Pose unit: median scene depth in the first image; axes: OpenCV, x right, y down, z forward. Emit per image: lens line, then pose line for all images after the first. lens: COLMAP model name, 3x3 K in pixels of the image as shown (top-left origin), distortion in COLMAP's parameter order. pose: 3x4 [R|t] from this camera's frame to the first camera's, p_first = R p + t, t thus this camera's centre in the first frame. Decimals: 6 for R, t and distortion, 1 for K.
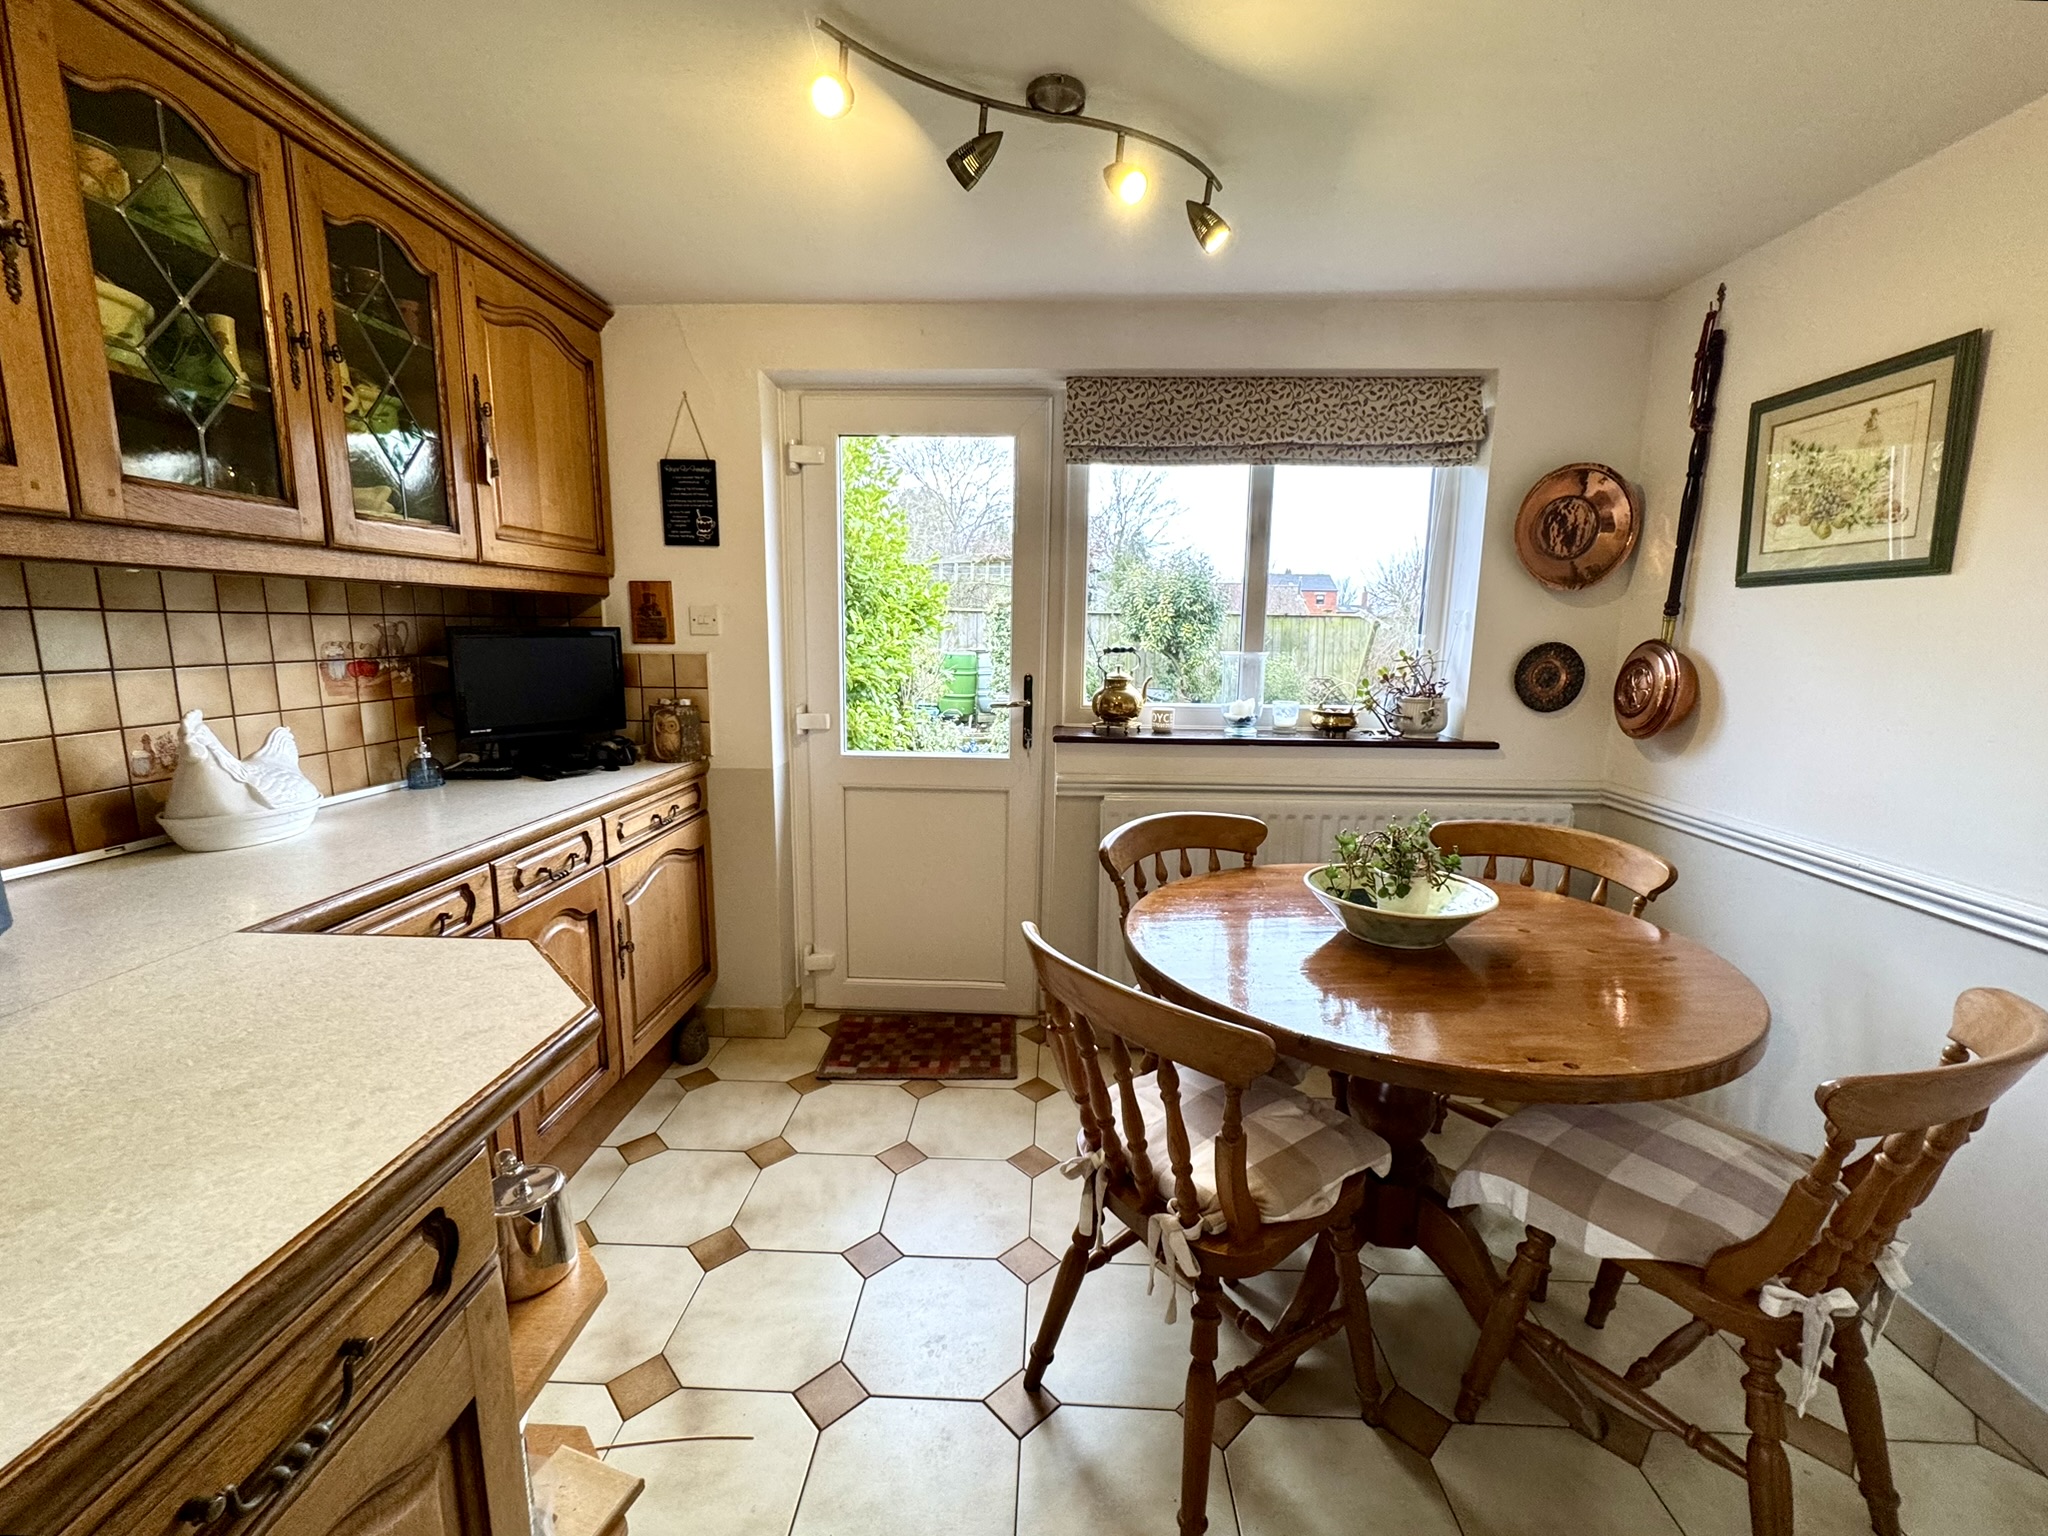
lens RADIAL K [[850.3, 0, 1028.9], [0, 850.3, 759.1], [0, 0, 1]] dist [0.000572, 0.000084]
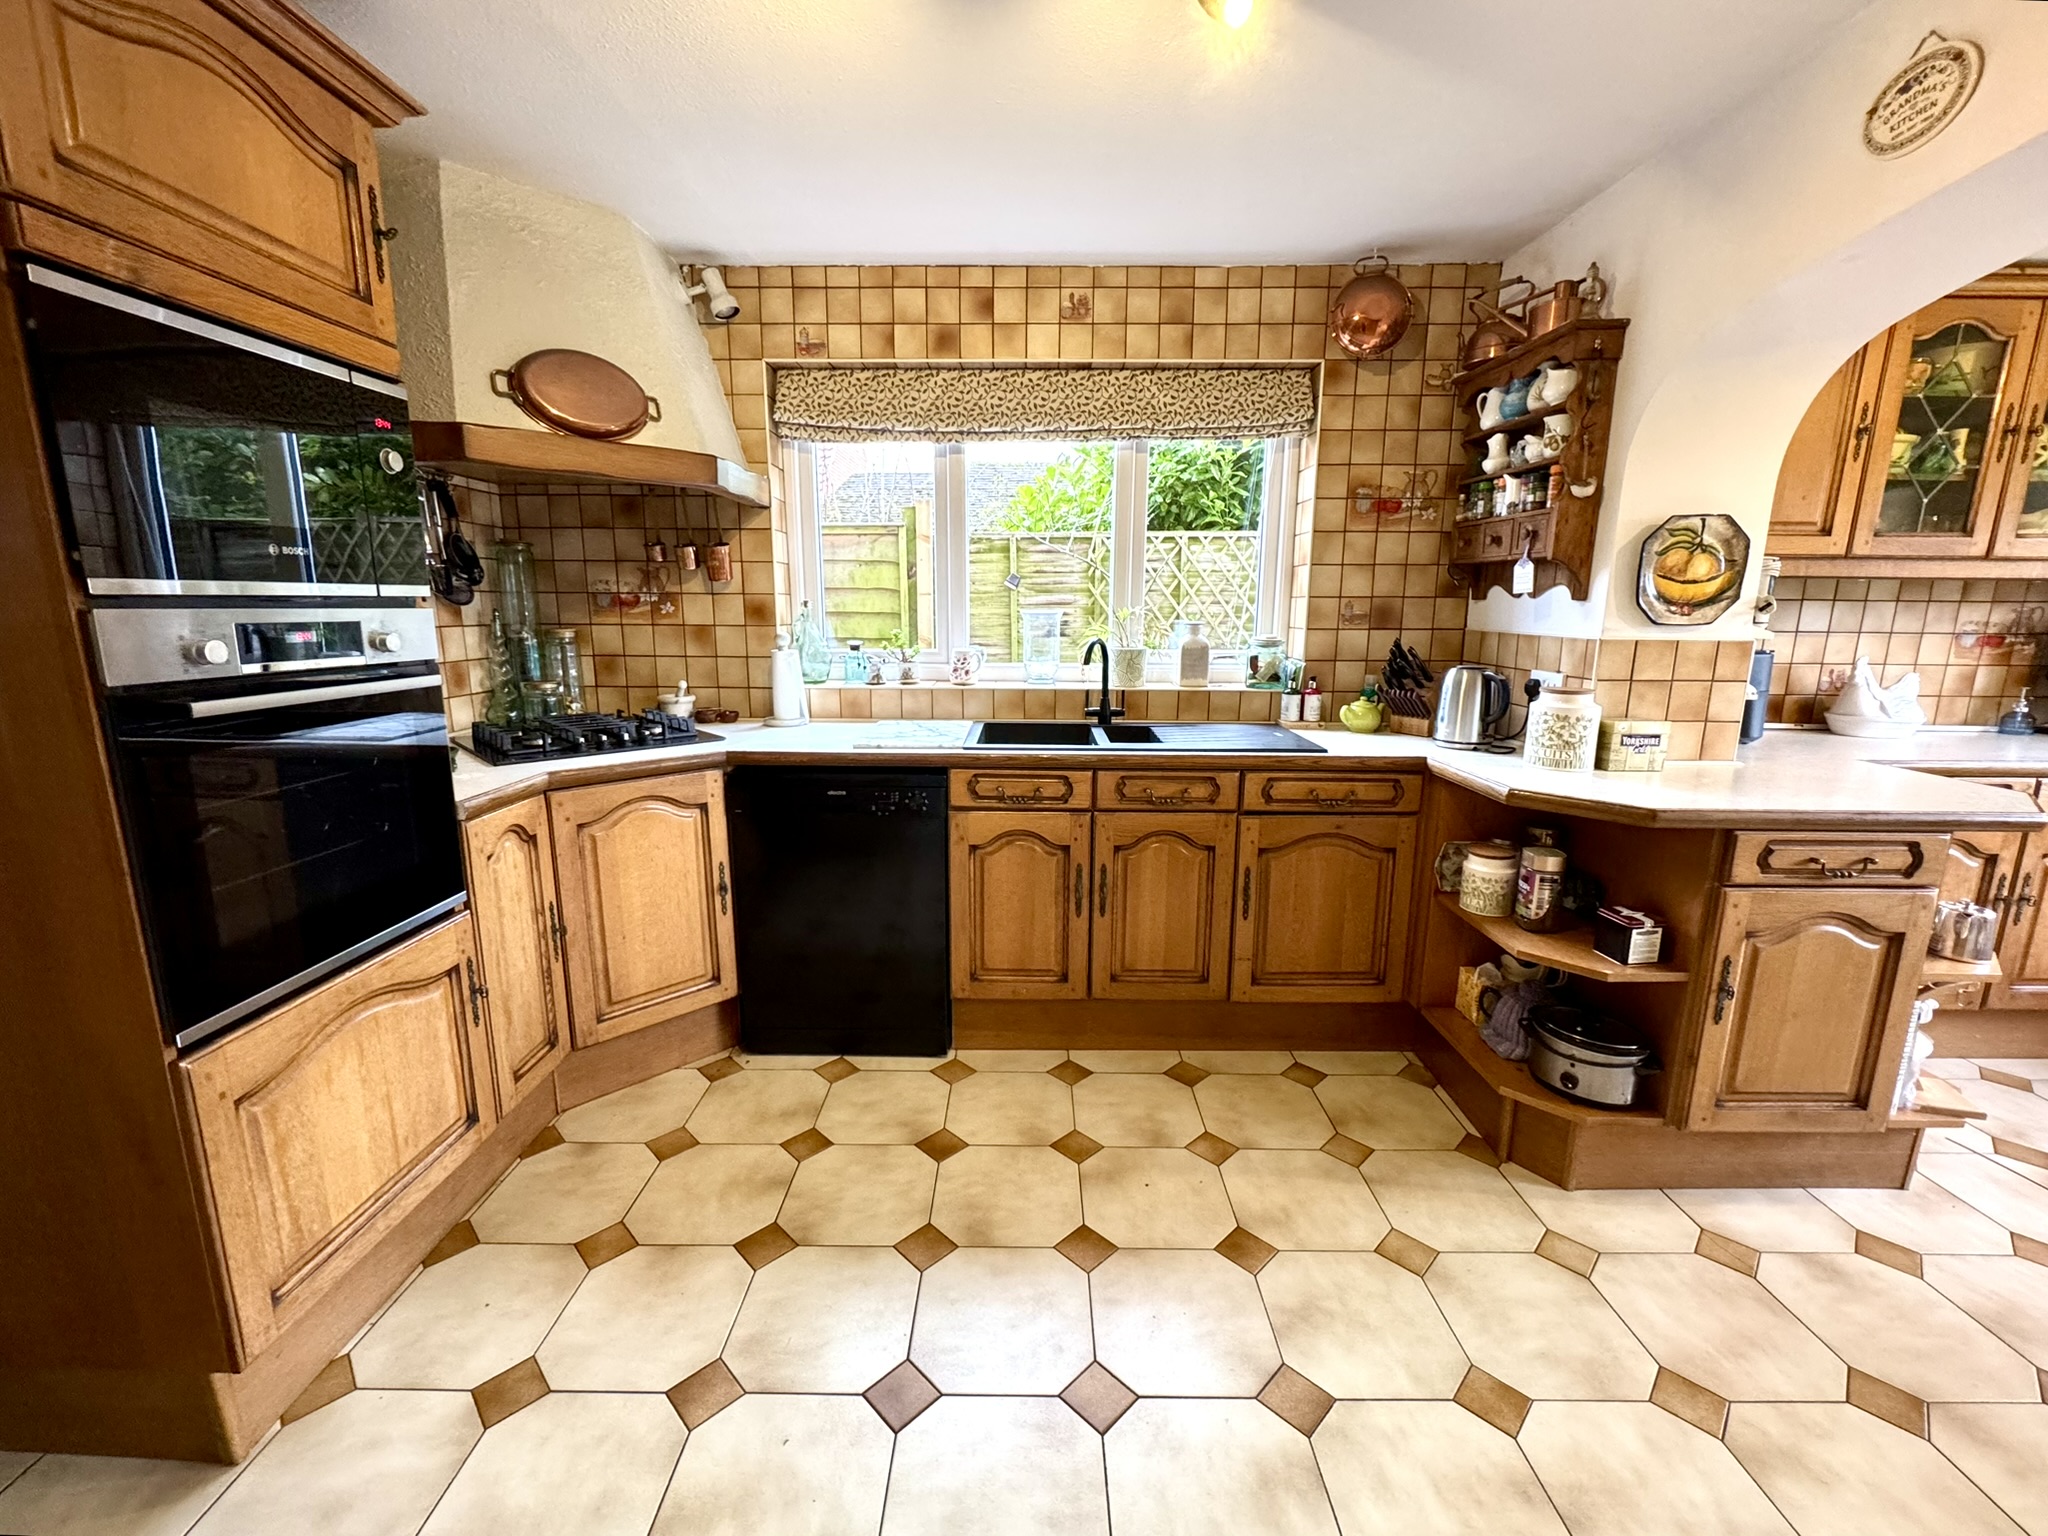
lens RADIAL K [[834.2, 0, 1024.6], [0, 834.2, 768.7], [0, 0, 1]] dist [-0.003378, 0.000400]
pose [[0.029346, 0.189012, -0.981536, 0.502996], [-0.160913, 0.970045, 0.181988, 0.095398], [0.986532, 0.152601, 0.058882, -0.560139]]
